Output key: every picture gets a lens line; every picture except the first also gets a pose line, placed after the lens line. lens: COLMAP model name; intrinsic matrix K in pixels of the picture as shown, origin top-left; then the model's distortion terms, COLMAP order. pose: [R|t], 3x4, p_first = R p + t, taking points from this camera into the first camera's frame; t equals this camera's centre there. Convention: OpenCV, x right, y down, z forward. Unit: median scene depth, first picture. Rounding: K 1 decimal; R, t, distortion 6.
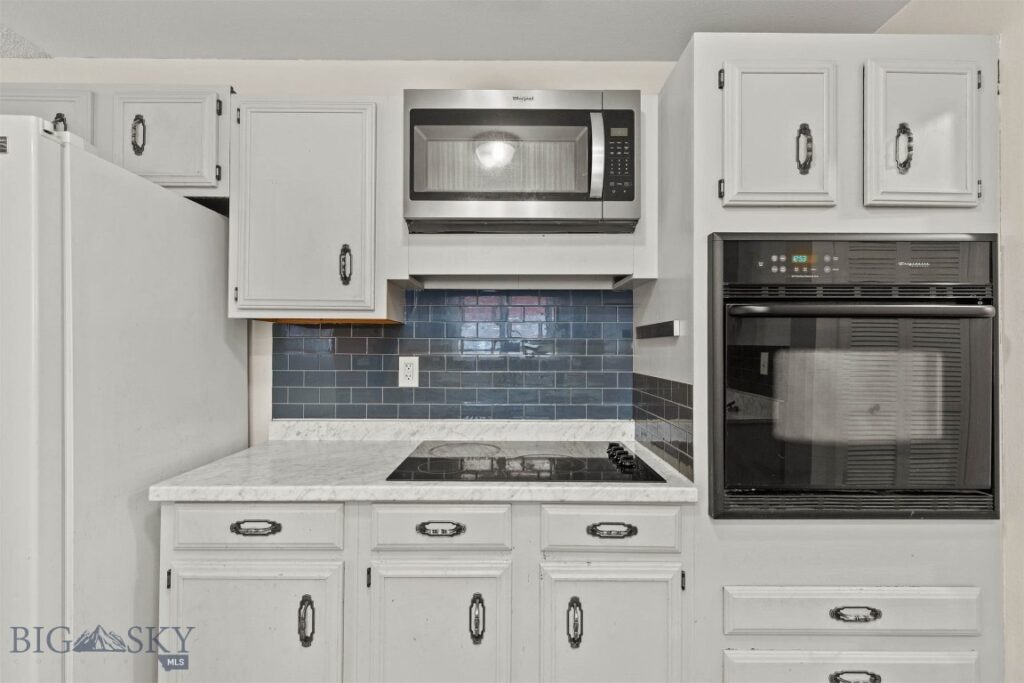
lens RADIAL K [[462.6, 0, 511.3], [0, 462.6, 340.3], [0, 0, 1]] dist [0.007380, -0.001639]
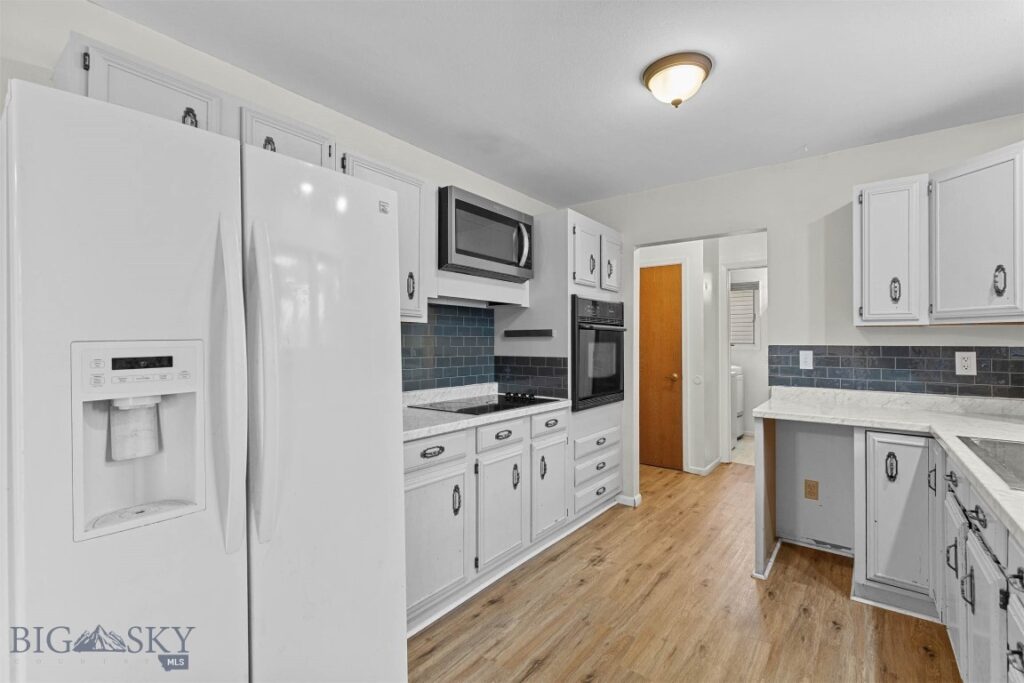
lens RADIAL K [[462.6, 0, 511.2], [0, 462.6, 332.6], [0, 0, 1]] dist [0.007380, -0.001639]
pose [[0.608583, 0.017106, 0.793306, -1.659742], [-0.011124, 0.999853, -0.013026, 0.003797], [-0.793412, -0.000897, 0.608684, -0.203868]]
